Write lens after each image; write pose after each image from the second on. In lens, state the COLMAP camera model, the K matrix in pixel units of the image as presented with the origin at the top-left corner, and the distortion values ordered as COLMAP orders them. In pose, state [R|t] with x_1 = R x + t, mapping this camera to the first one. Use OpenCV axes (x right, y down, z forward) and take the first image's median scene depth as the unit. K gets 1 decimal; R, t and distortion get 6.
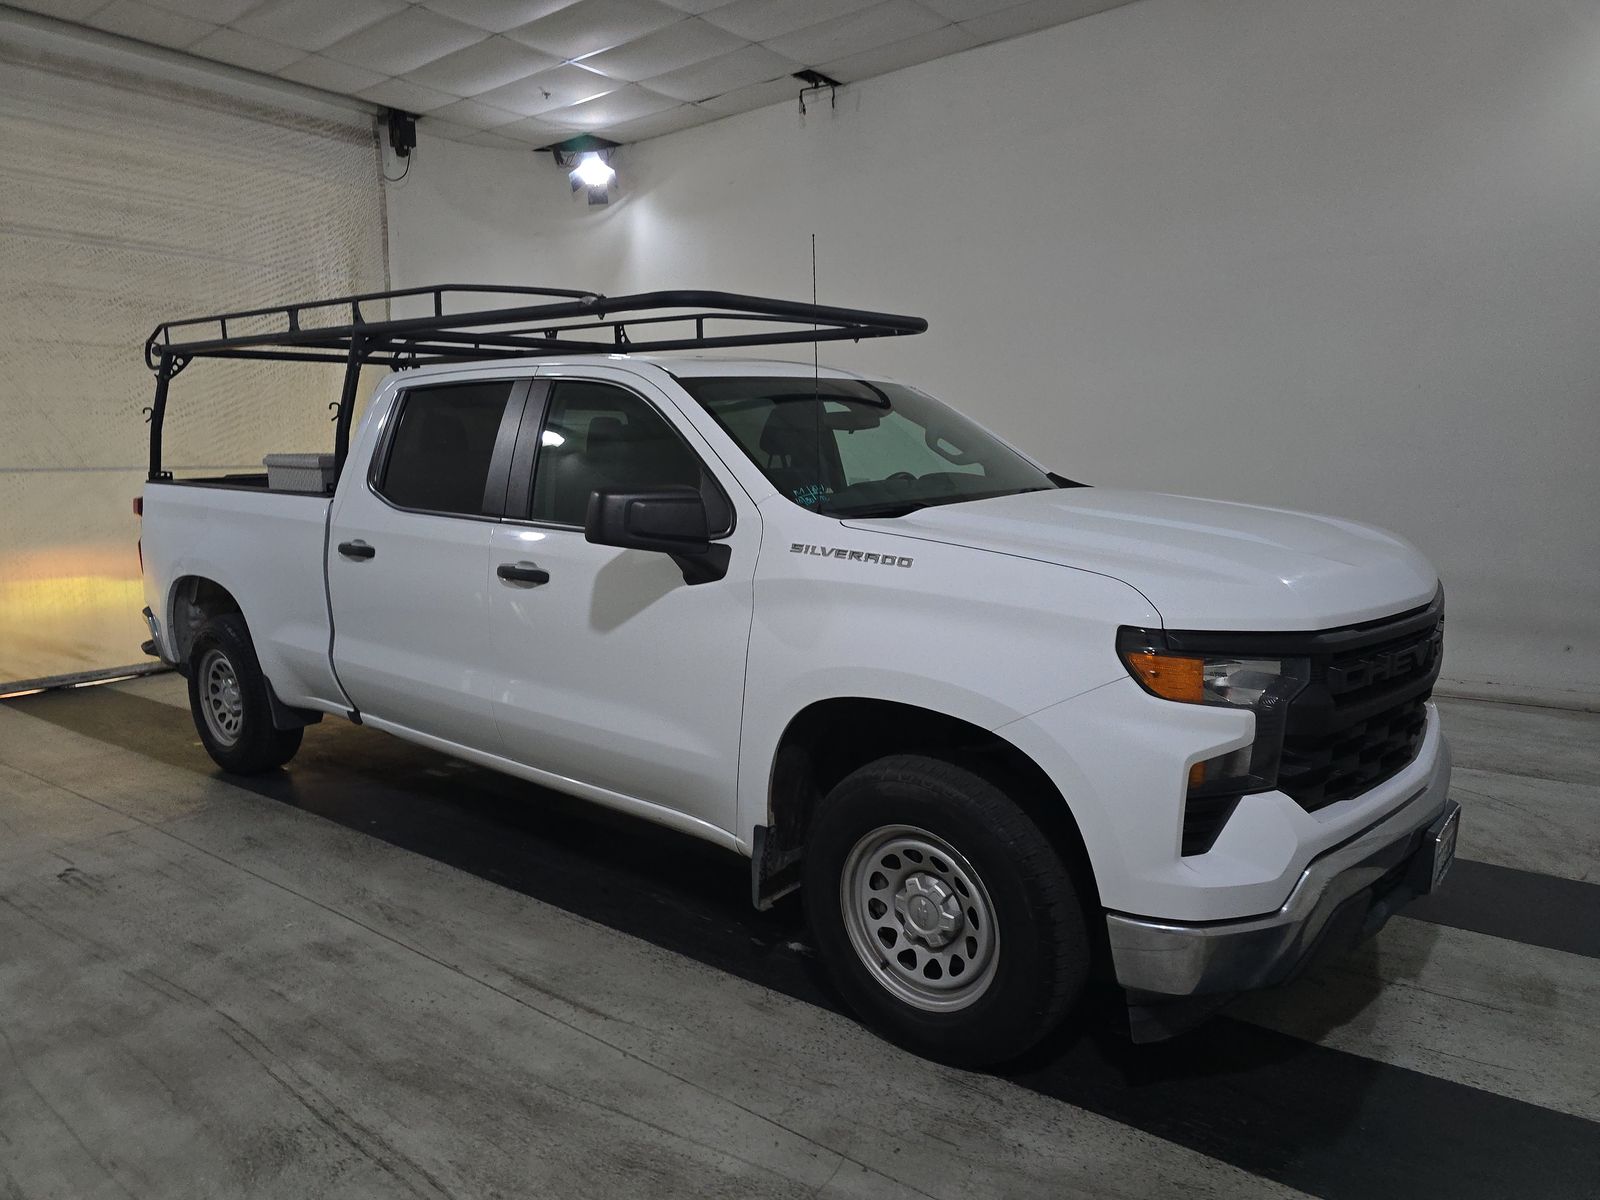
lens RADIAL K [[1060.4, 0, 801.5], [0, 1060.4, 605.4], [0, 0, 1]] dist [0.051661, -0.042222]
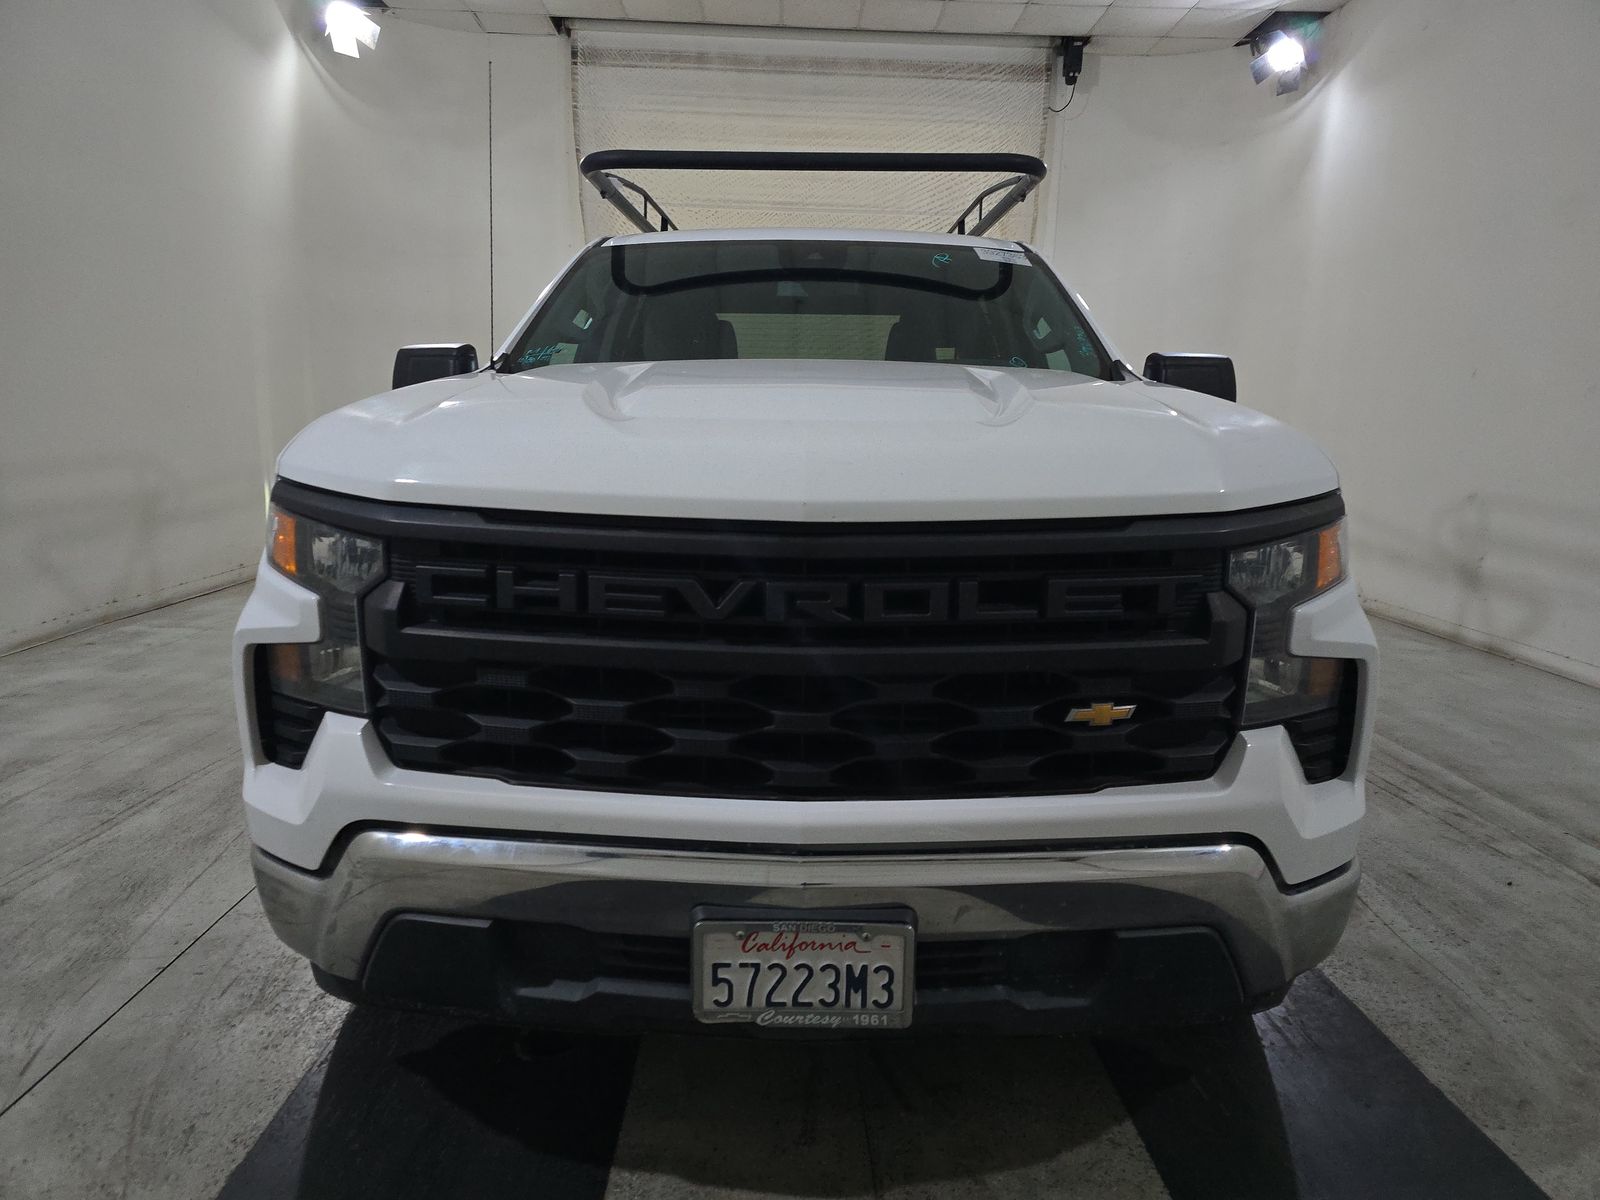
lens RADIAL K [[1060.4, 0, 801.5], [0, 1060.4, 605.4], [0, 0, 1]] dist [0.051661, -0.042222]
pose [[0.633846, 0.163821, -0.755912, 0.314916], [-0.143139, 0.985276, 0.093503, -0.002442], [0.760099, 0.048934, 0.647962, 0.206080]]
